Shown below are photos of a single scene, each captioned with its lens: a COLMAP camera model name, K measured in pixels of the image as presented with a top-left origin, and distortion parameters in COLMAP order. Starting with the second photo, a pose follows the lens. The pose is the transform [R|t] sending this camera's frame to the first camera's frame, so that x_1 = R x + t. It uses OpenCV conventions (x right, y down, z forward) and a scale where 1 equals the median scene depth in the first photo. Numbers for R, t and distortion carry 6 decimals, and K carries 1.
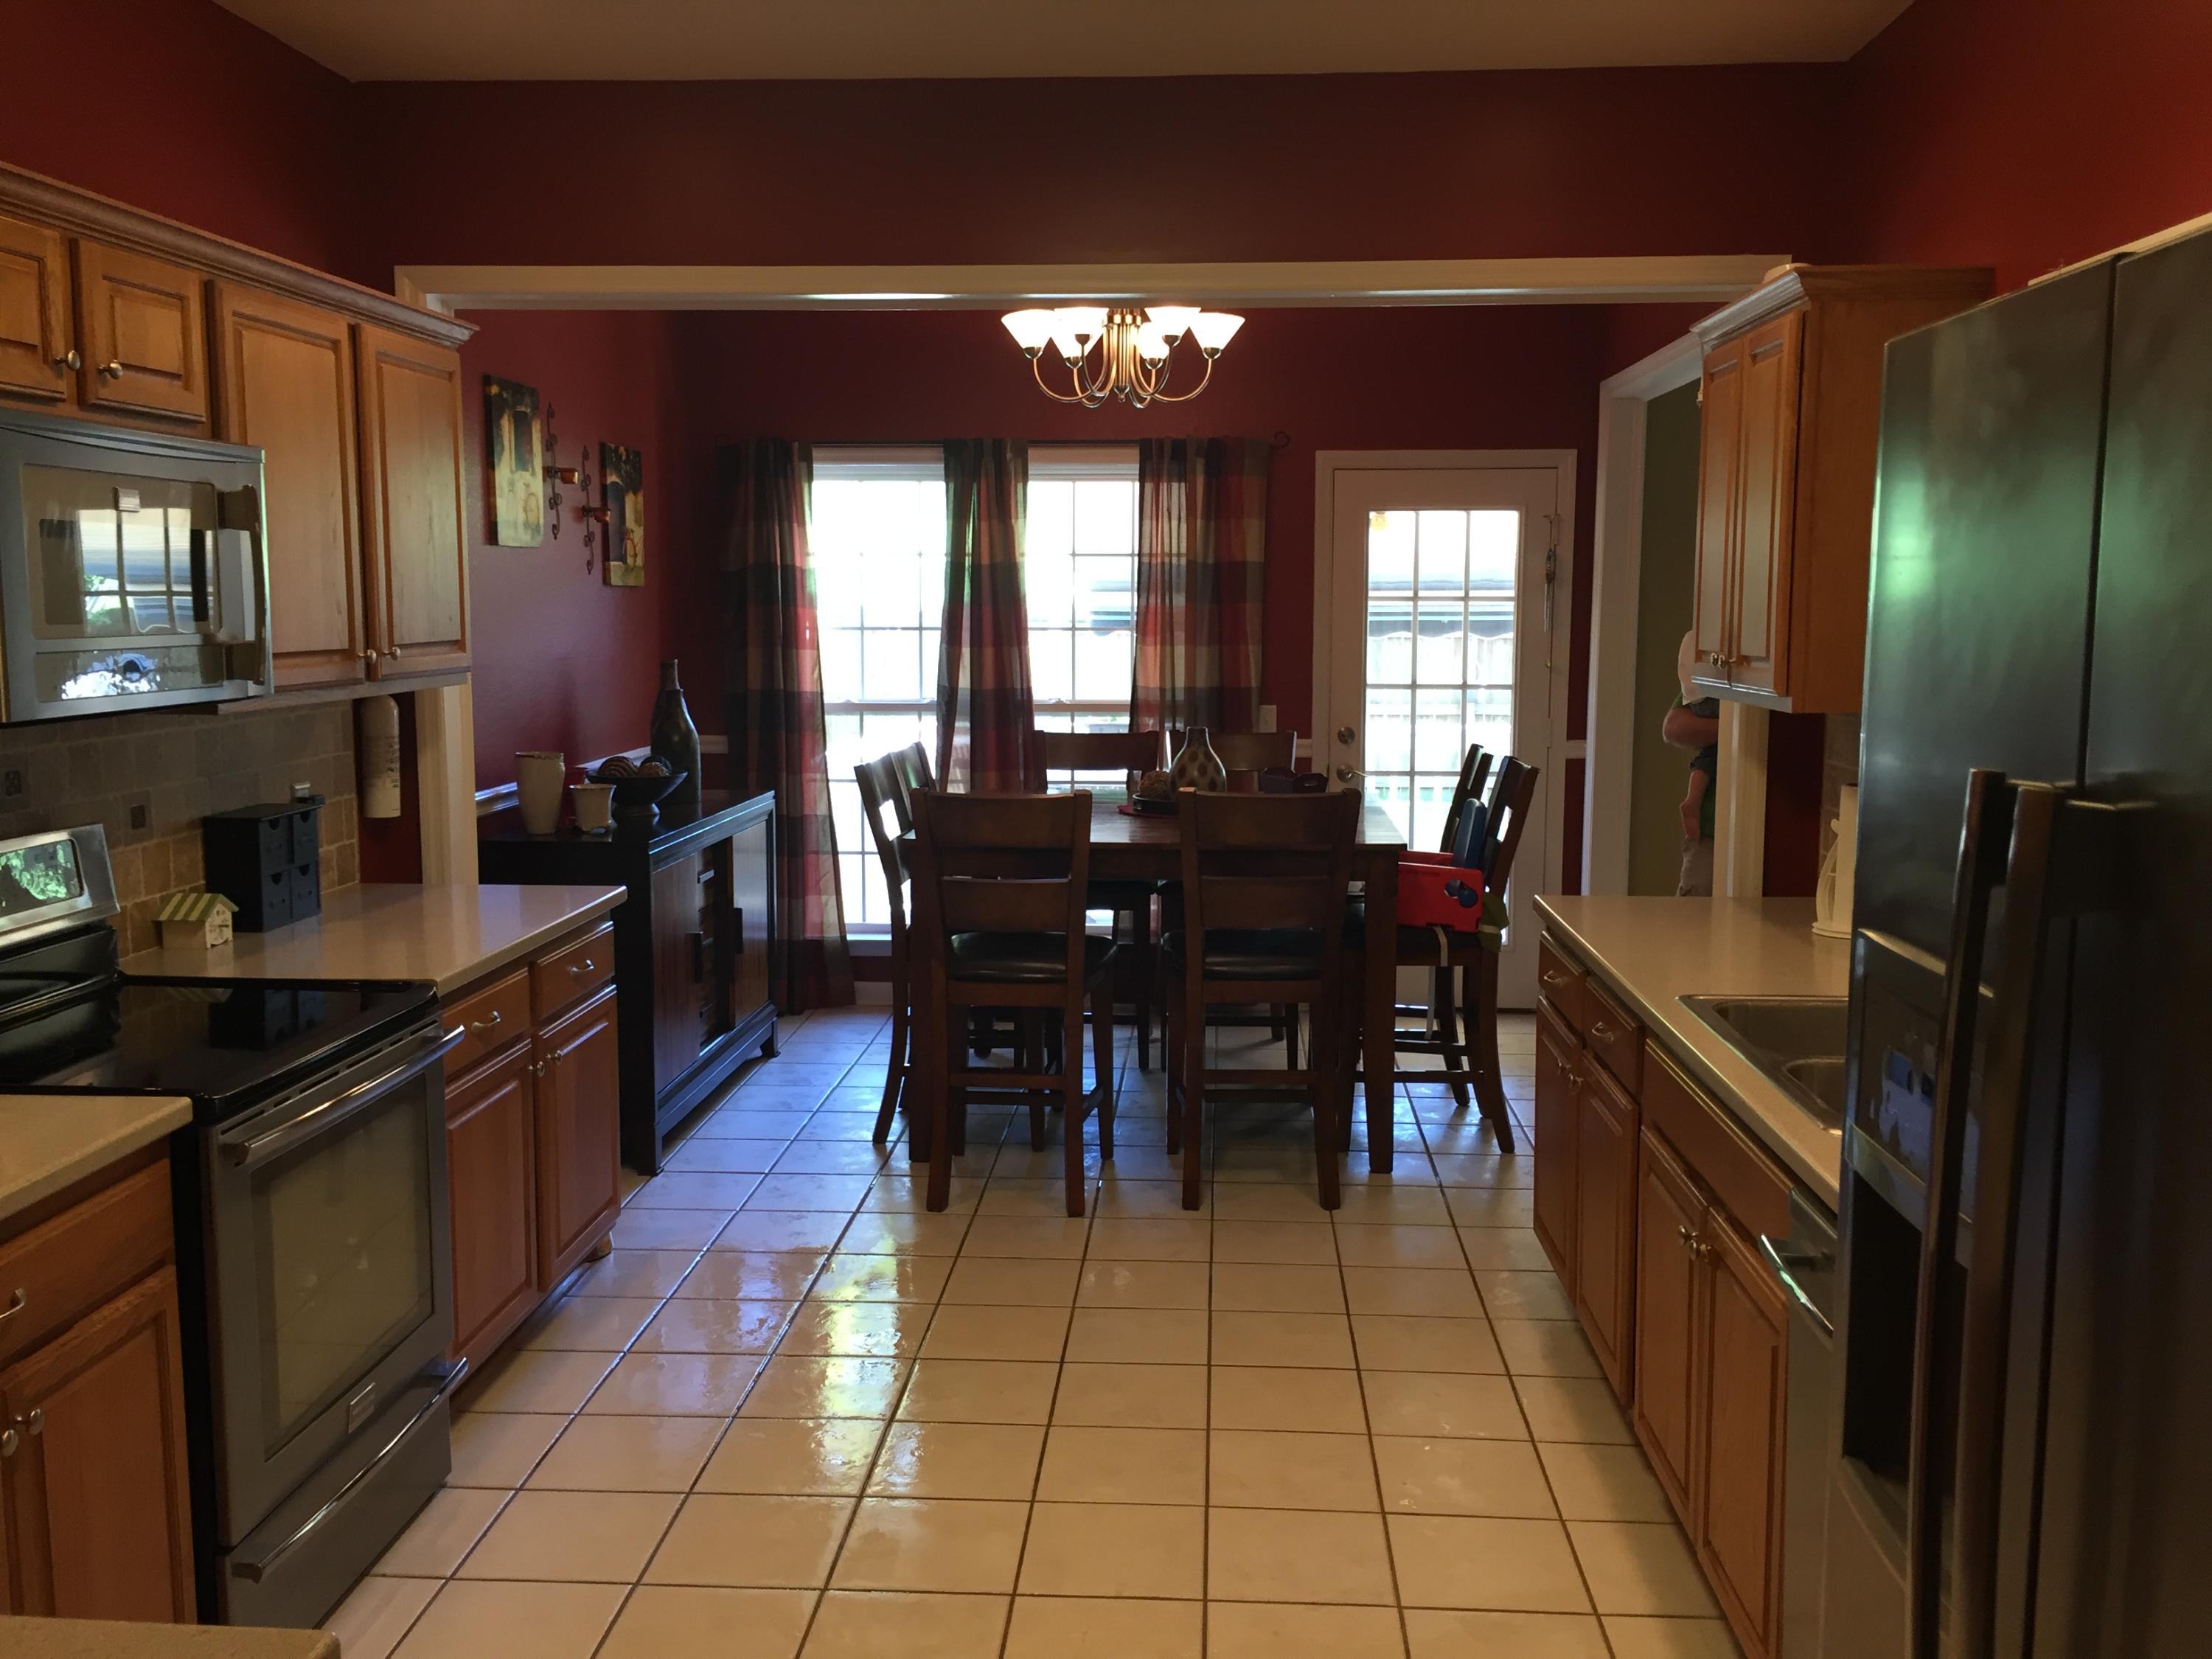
lens RADIAL K [[1882.1, 0, 1106.0], [0, 1882.1, 816.7], [0, 0, 1]] dist [0.040940, -0.006258]
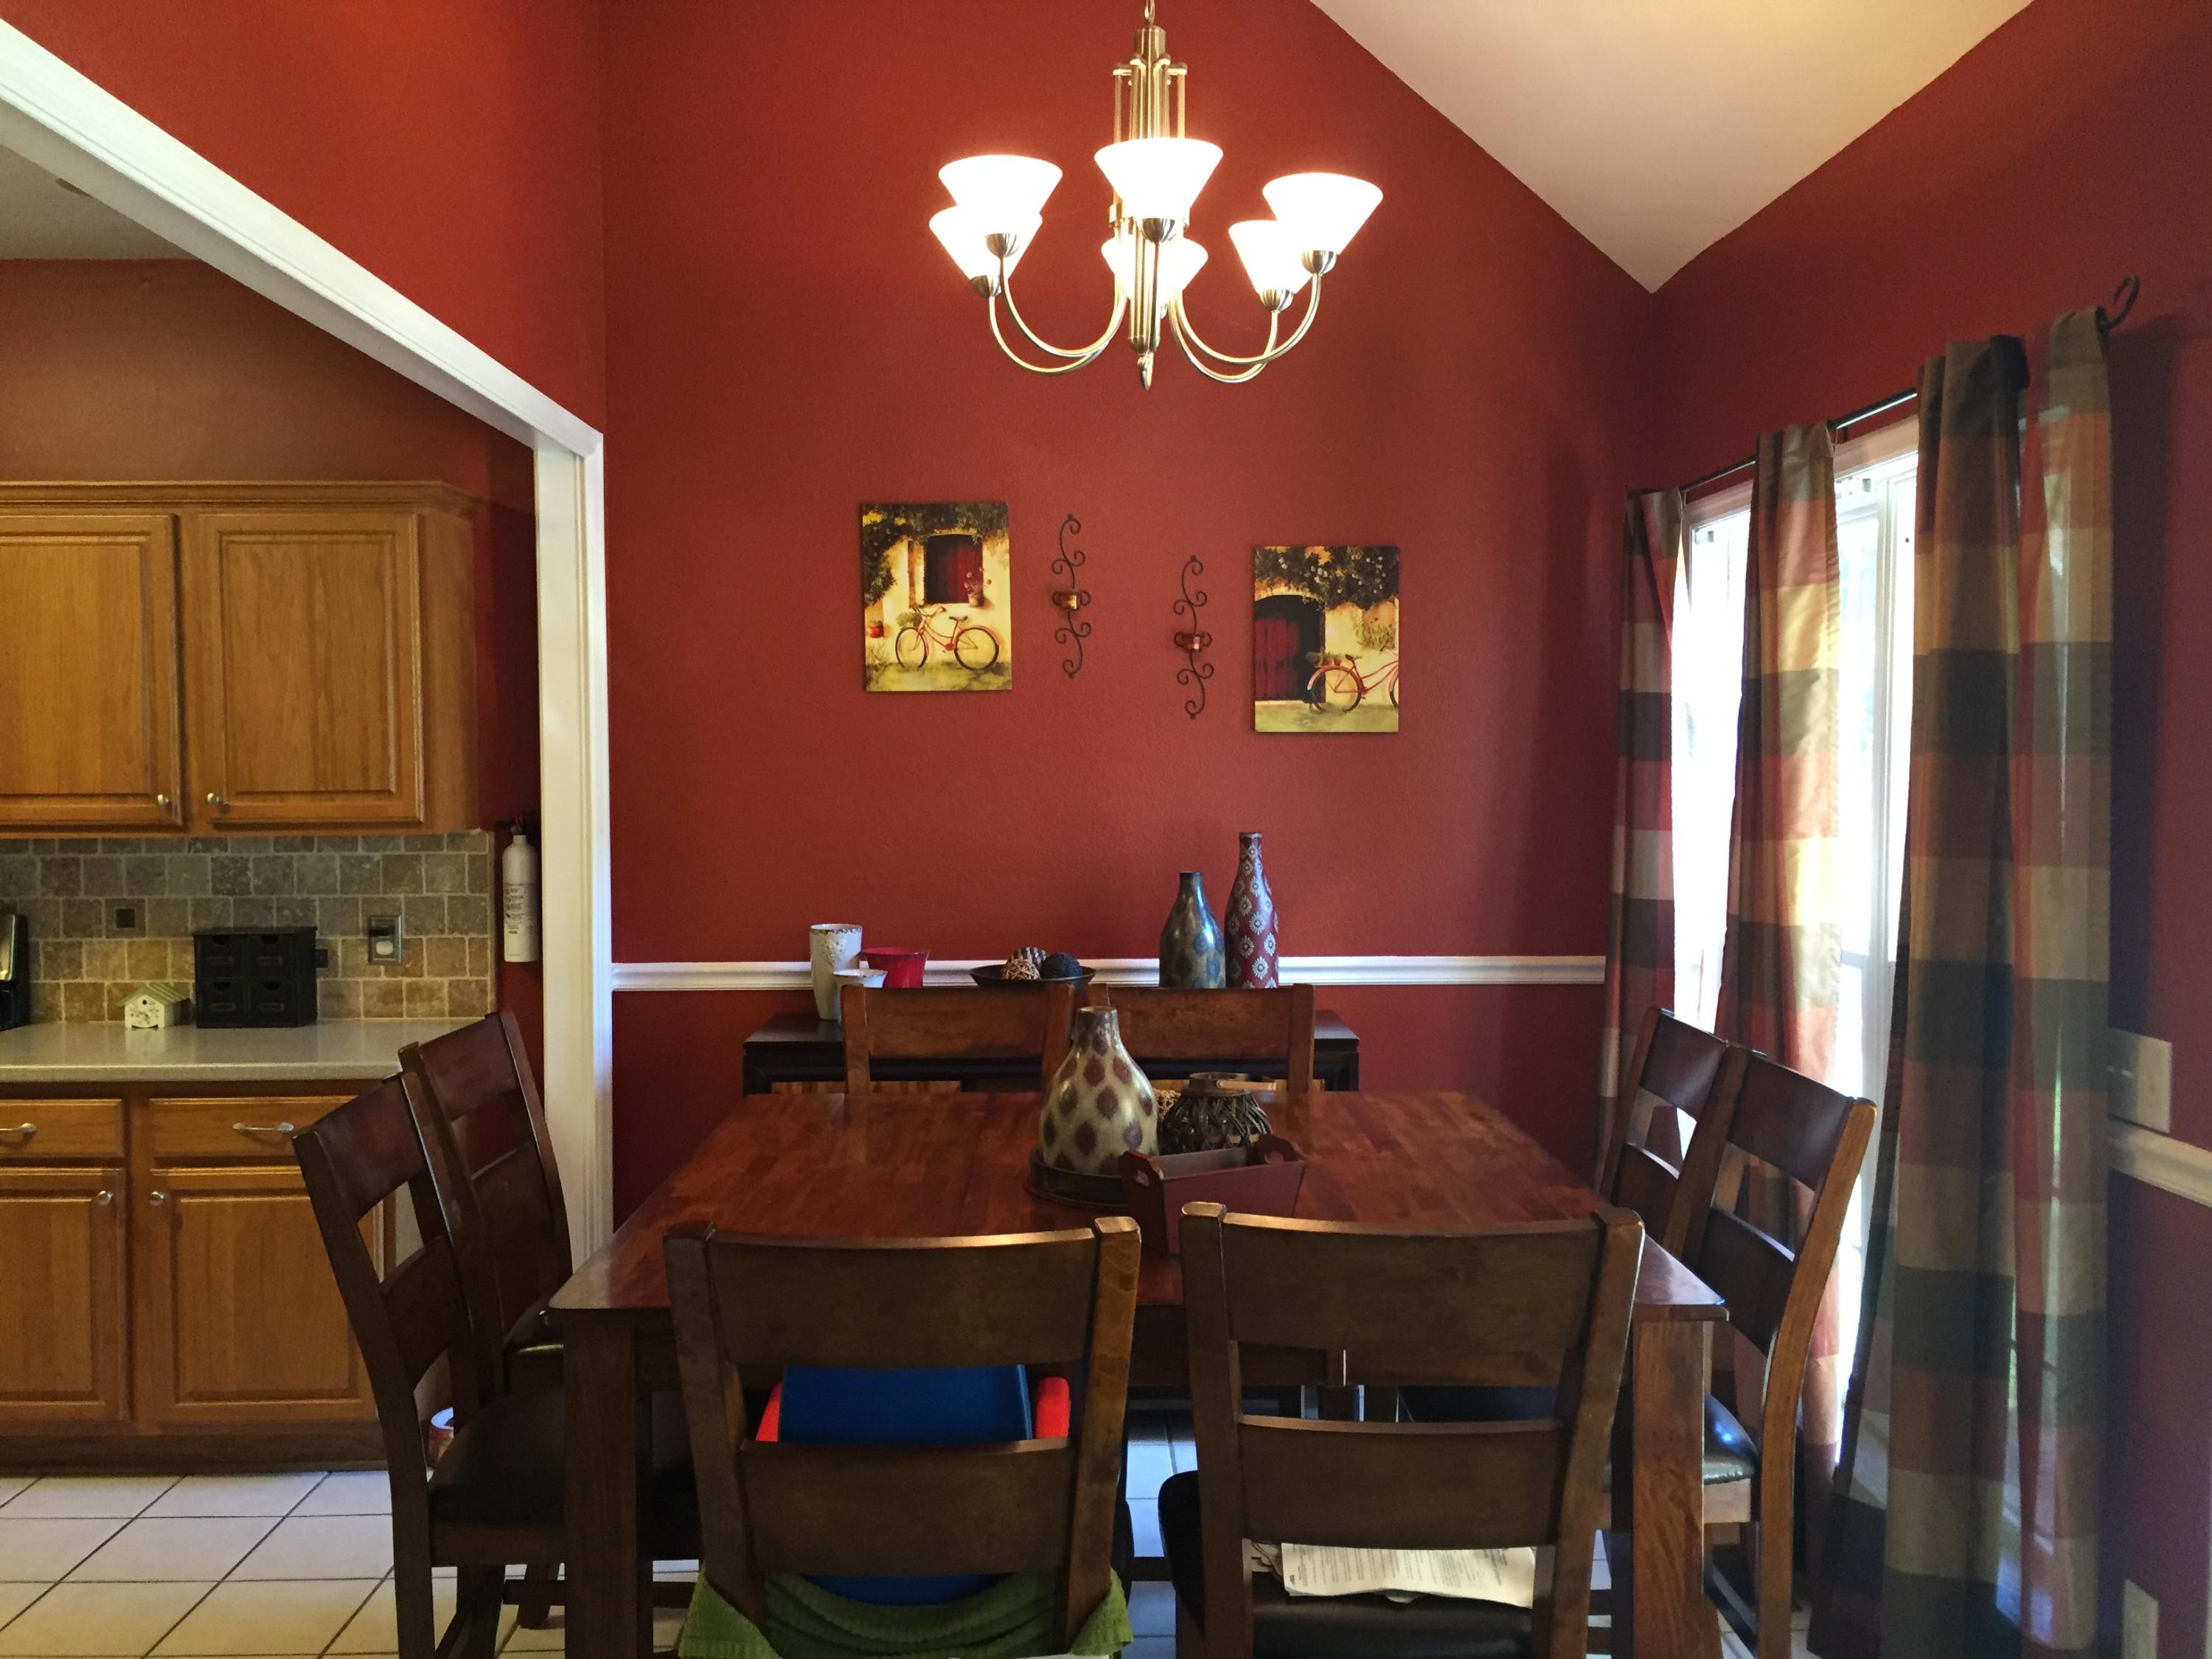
lens RADIAL K [[1882.1, 0, 1106.0], [0, 1882.1, 816.7], [0, 0, 1]] dist [0.040940, -0.006258]
pose [[0.075263, 0.027557, -0.996783, 0.557389], [-0.113889, 0.993314, 0.018862, -0.112471], [0.990639, 0.112103, 0.077898, 1.029628]]
